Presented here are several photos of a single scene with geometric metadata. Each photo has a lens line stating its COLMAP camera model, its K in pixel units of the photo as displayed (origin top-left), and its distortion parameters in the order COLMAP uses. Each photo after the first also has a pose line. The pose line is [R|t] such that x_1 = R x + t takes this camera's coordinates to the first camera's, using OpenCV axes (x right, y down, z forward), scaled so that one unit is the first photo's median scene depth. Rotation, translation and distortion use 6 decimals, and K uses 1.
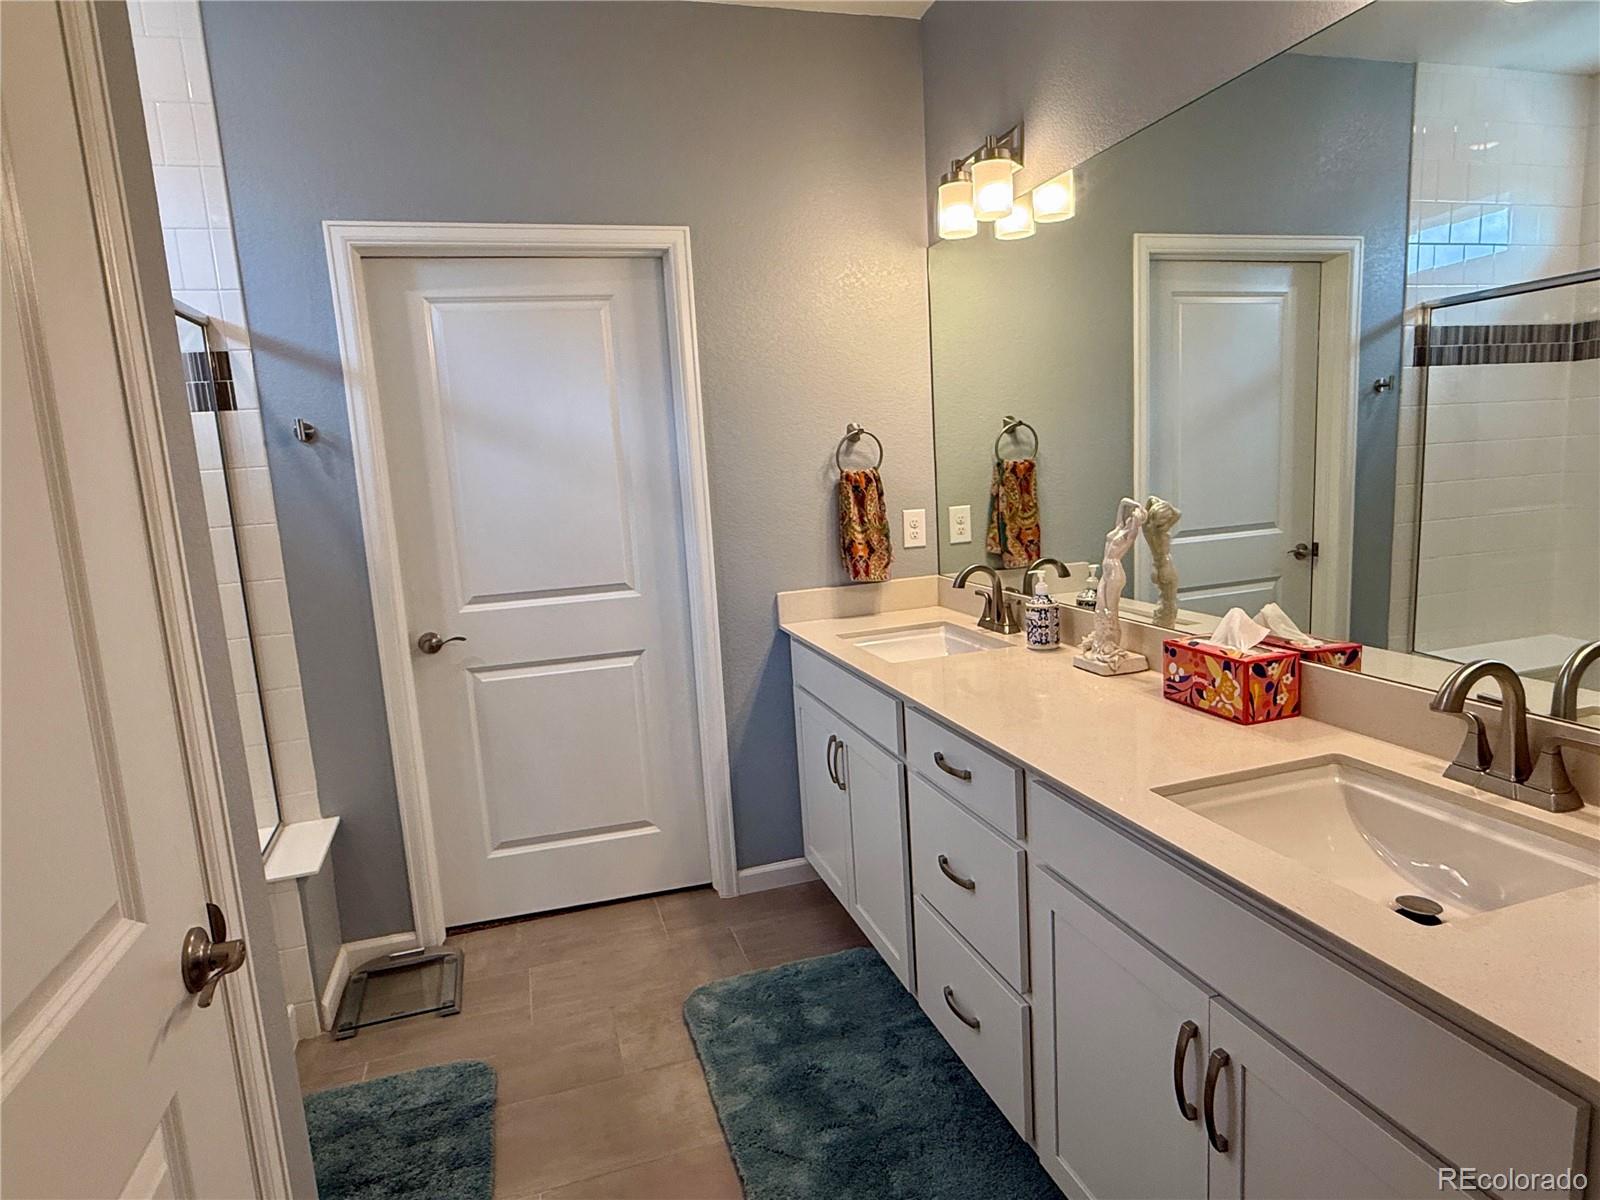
lens RADIAL K [[923.2, 0, 796.5], [0, 923.2, 597.7], [0, 0, 1]] dist [0.000373, 0.000776]
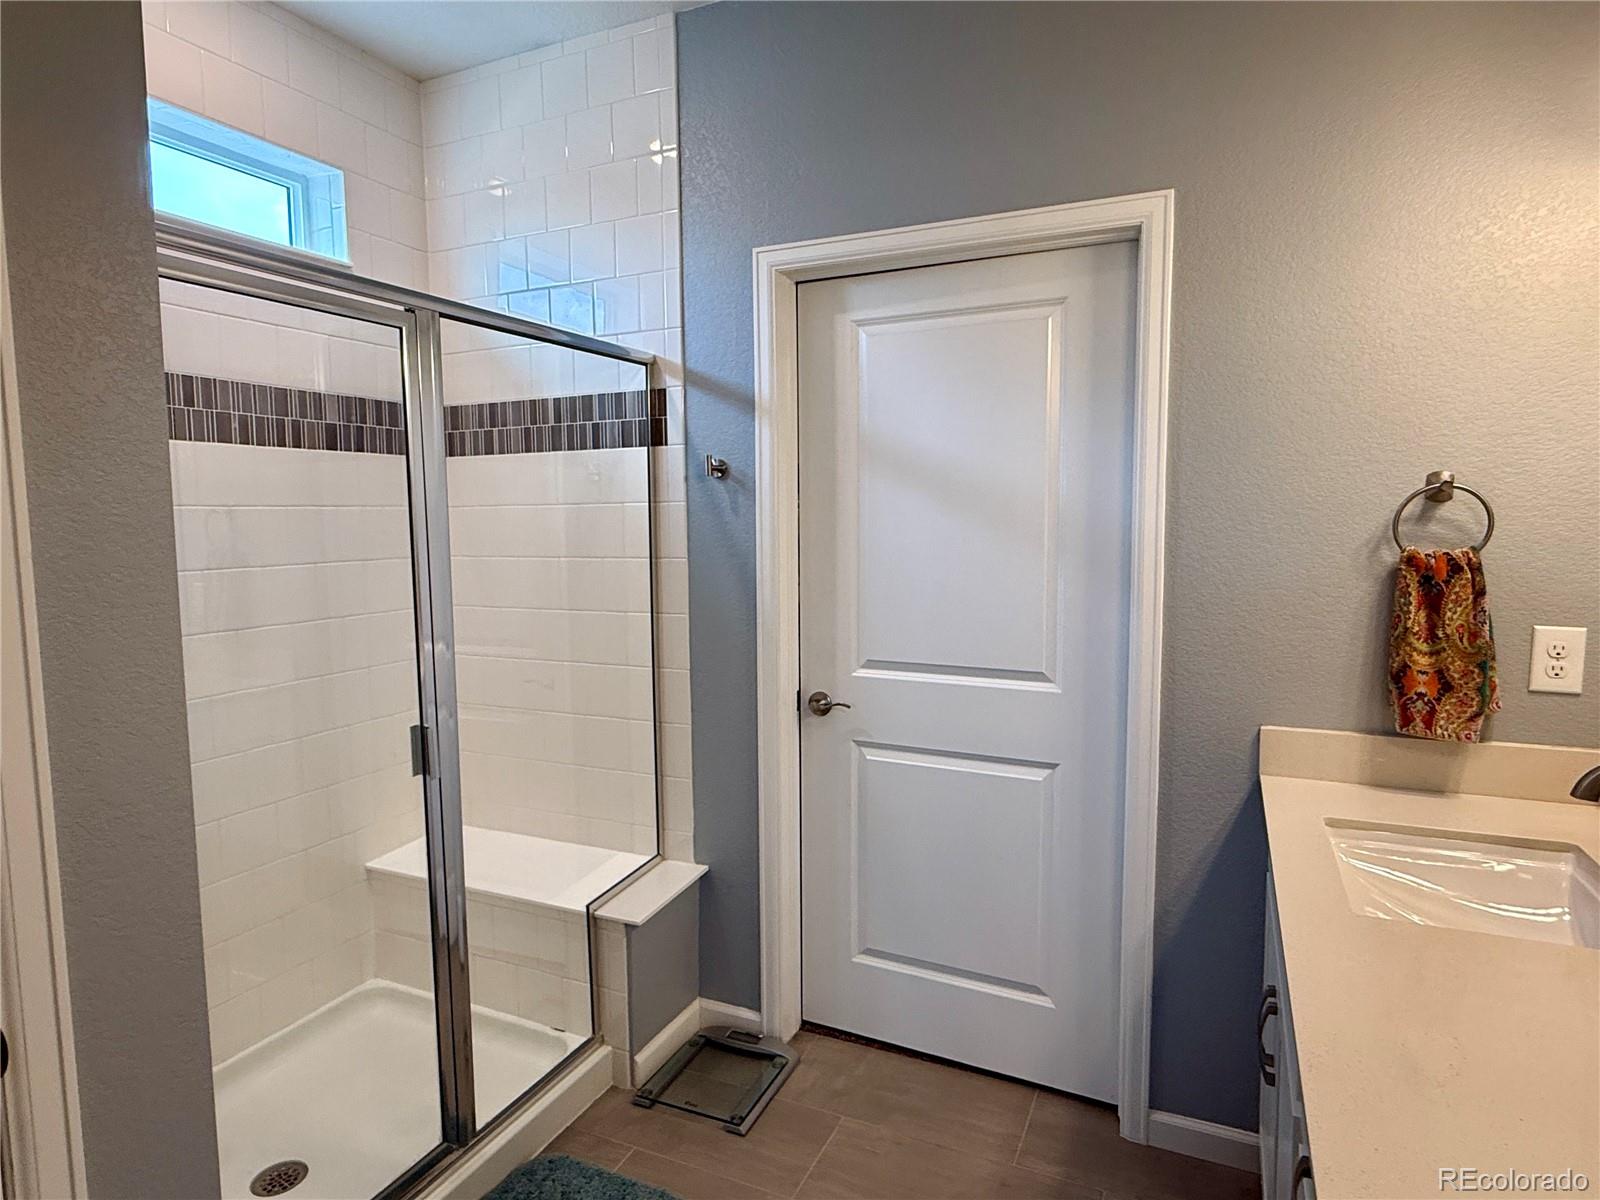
lens RADIAL K [[923.2, 0, 796.5], [0, 923.2, 597.7], [0, 0, 1]] dist [0.000373, 0.000776]
pose [[0.743313, 0.114331, -0.659101, 0.163049], [-0.135742, 0.990567, 0.018744, -0.065478], [0.655026, 0.075535, 0.751821, 0.296443]]
